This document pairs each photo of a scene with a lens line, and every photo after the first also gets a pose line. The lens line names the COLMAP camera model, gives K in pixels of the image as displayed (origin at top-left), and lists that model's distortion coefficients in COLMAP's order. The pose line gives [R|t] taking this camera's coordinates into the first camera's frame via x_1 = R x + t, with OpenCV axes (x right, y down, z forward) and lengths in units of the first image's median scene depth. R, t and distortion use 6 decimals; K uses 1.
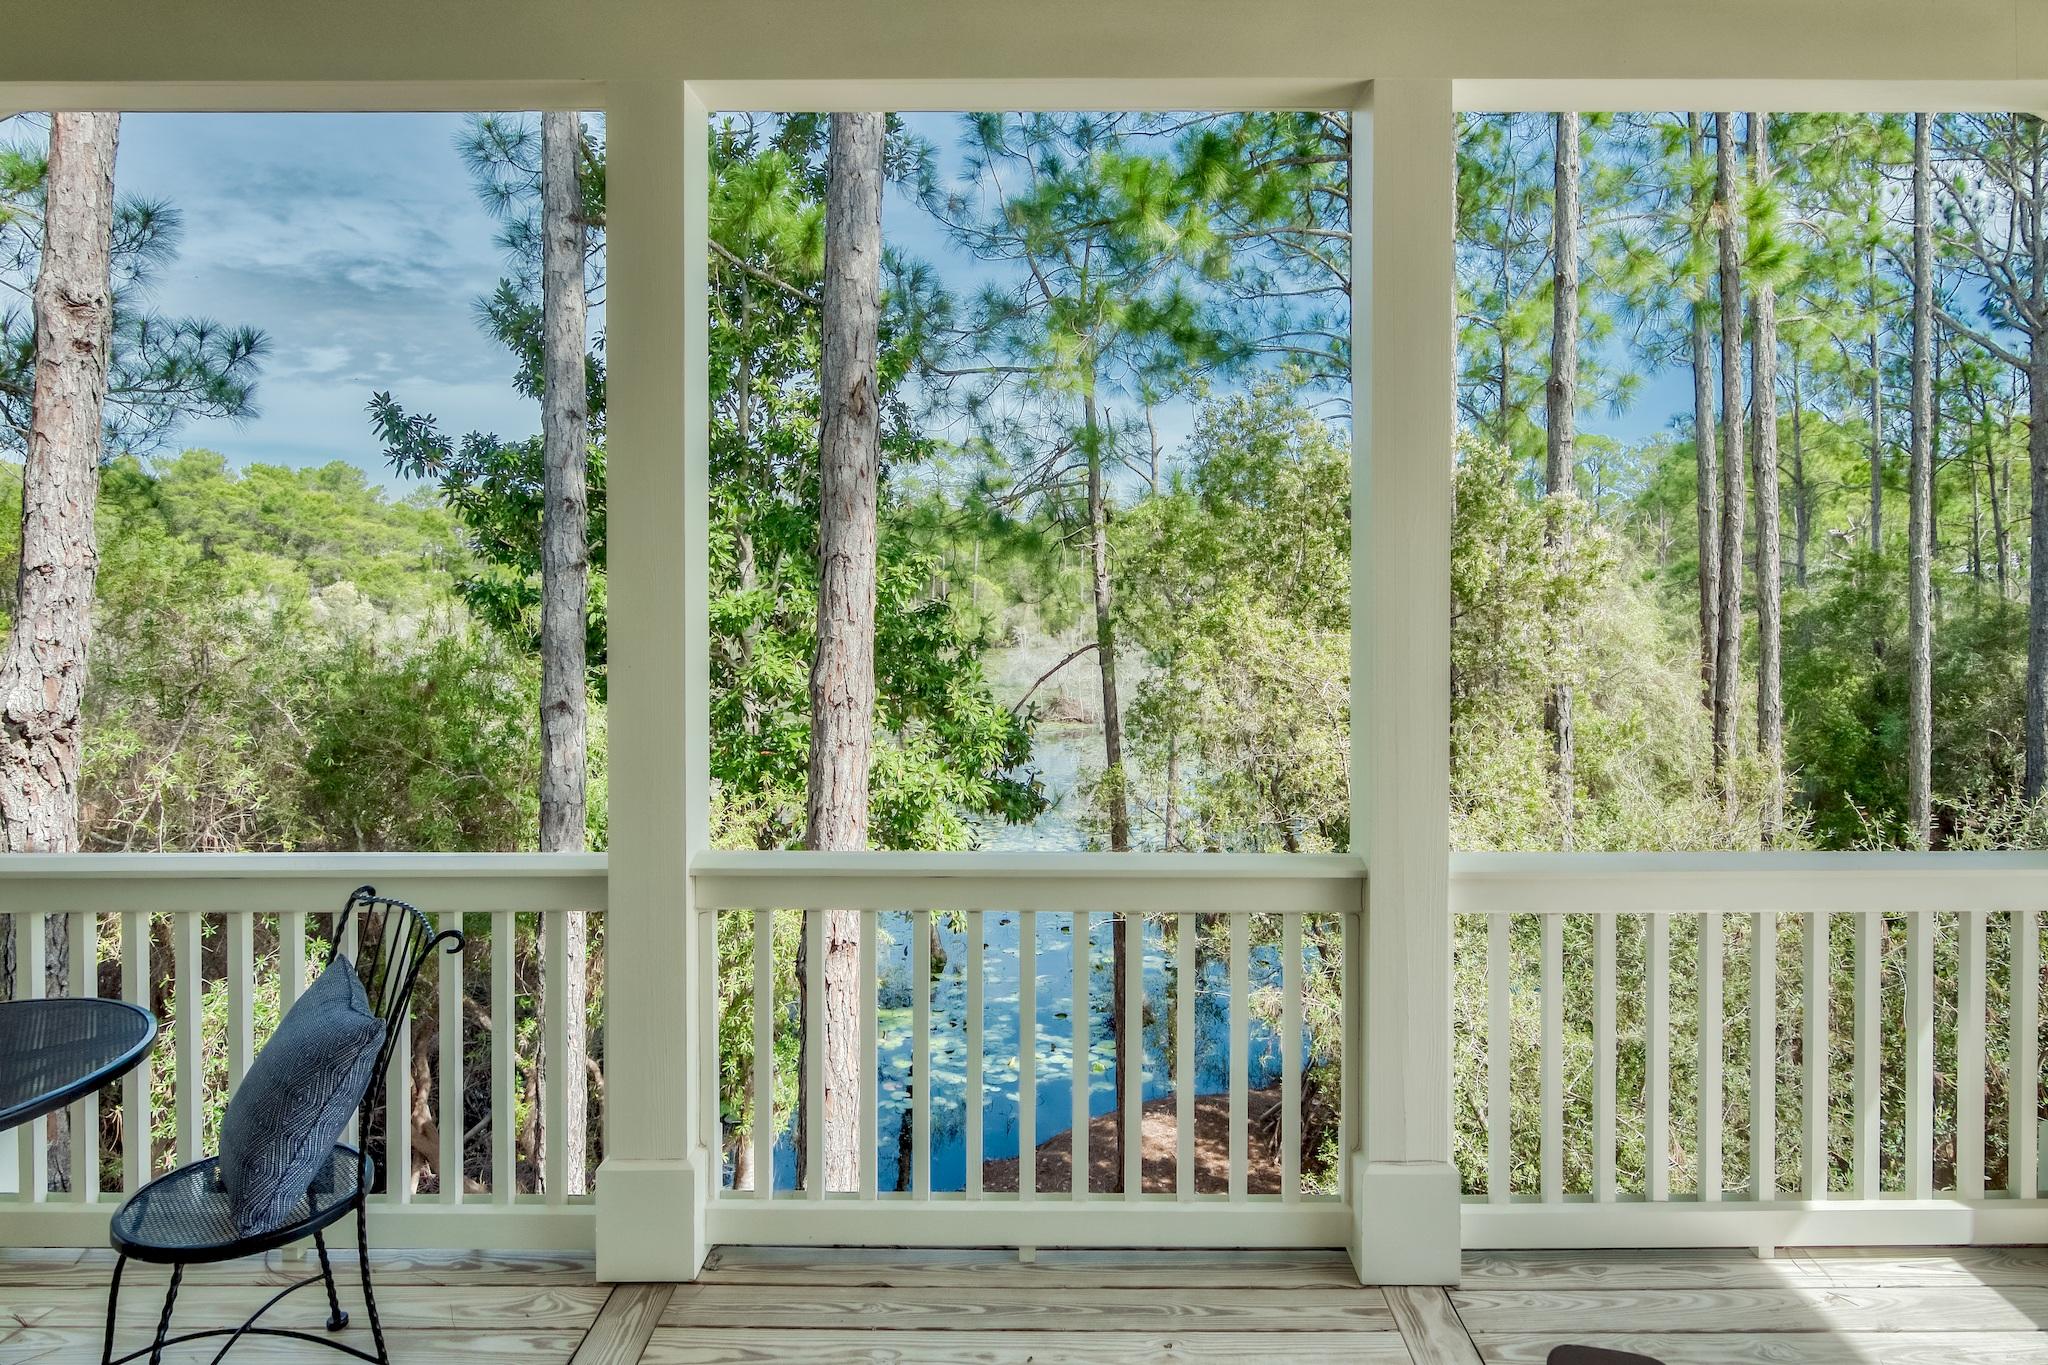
lens RADIAL K [[1180.6, 0, 1025.5], [0, 1180.6, 586.6], [0, 0, 1]] dist [-0.008770, -0.001041]
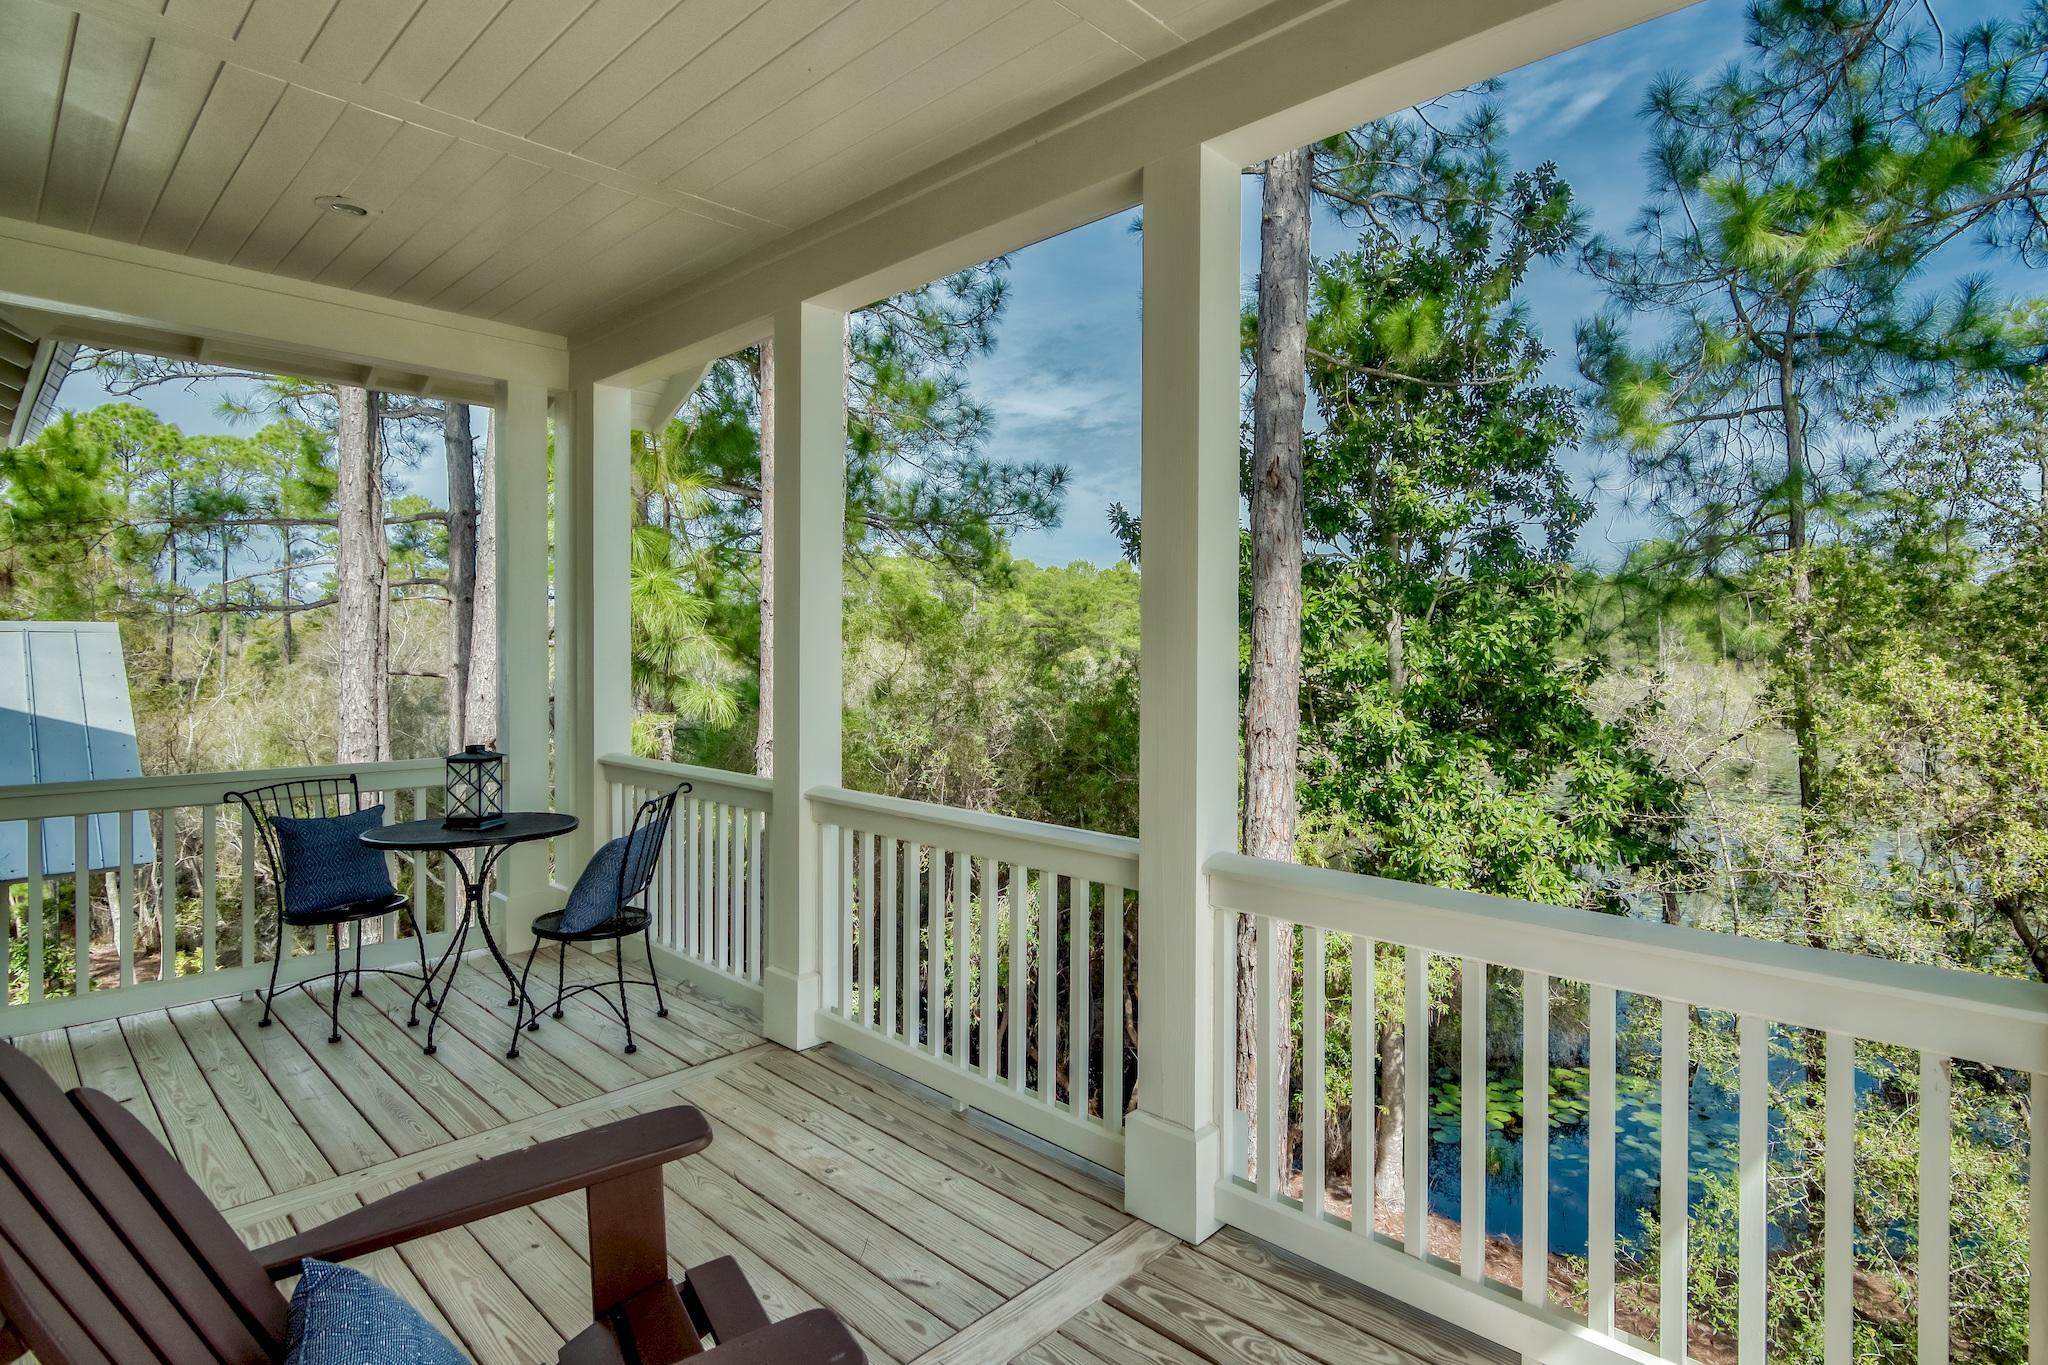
lens RADIAL K [[1035.6, 0, 1028.3], [0, 1035.6, 643.9], [0, 0, 1]] dist [-0.015773, -0.000230]
pose [[0.732483, 0.004803, -0.680768, 0.380257], [-0.011010, 0.999928, -0.004792, 0.017020], [0.680696, 0.011005, 0.732483, 0.075338]]
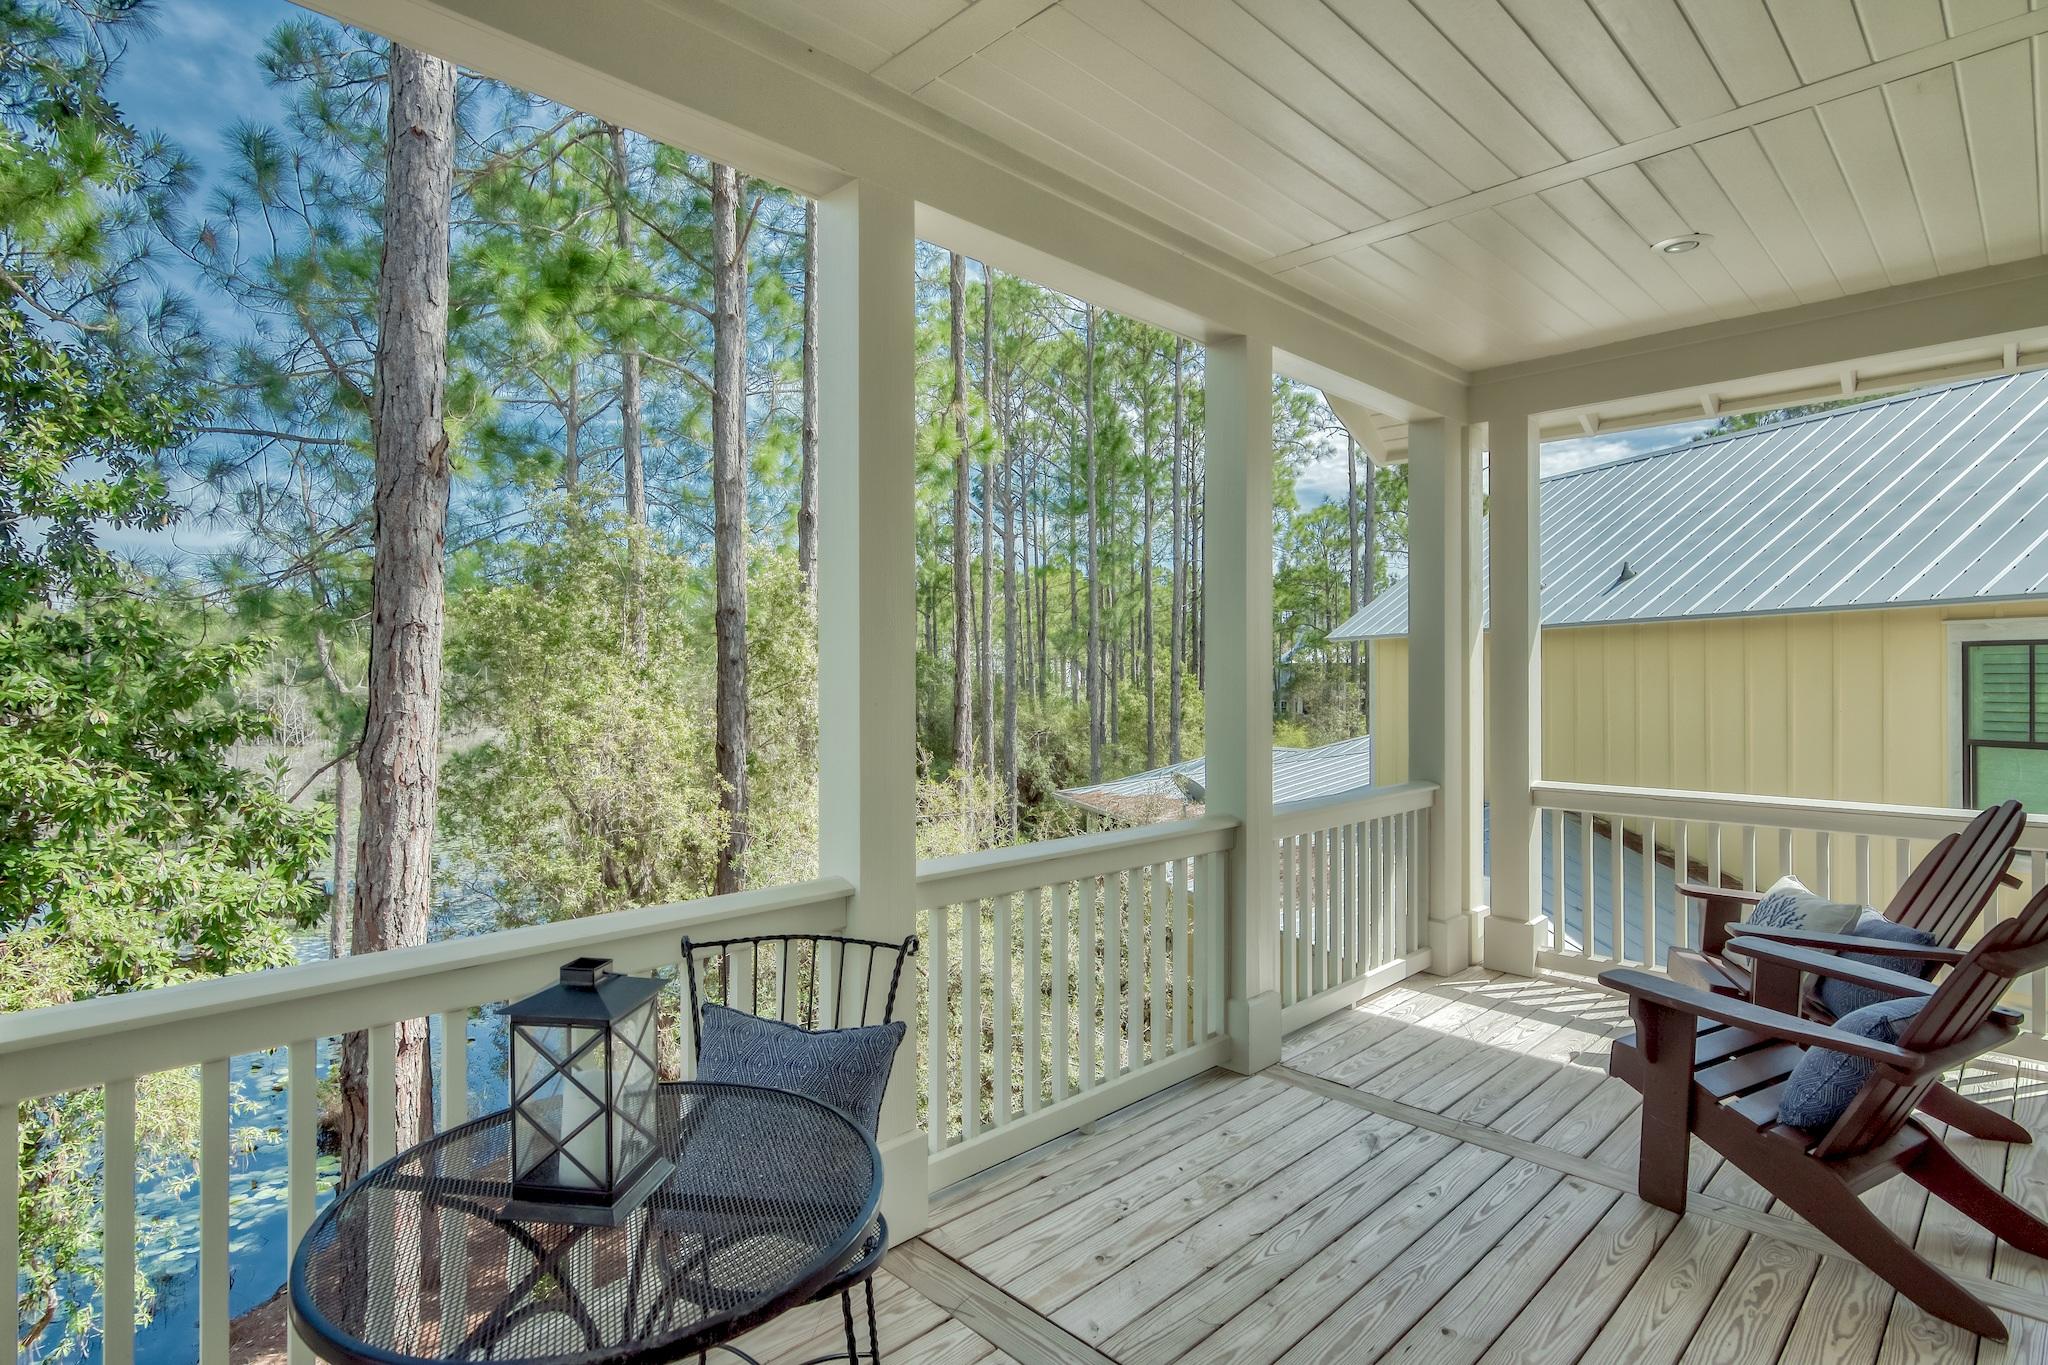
lens RADIAL K [[1030.7, 0, 1025.1], [0, 1030.7, 665.7], [0, 0, 1]] dist [-0.013661, -0.000374]
pose [[0.711501, 0.004830, 0.702669, -0.381133], [0.004990, 0.999916, -0.011926, 0.018458], [-0.702668, 0.011992, 0.711417, 0.083611]]
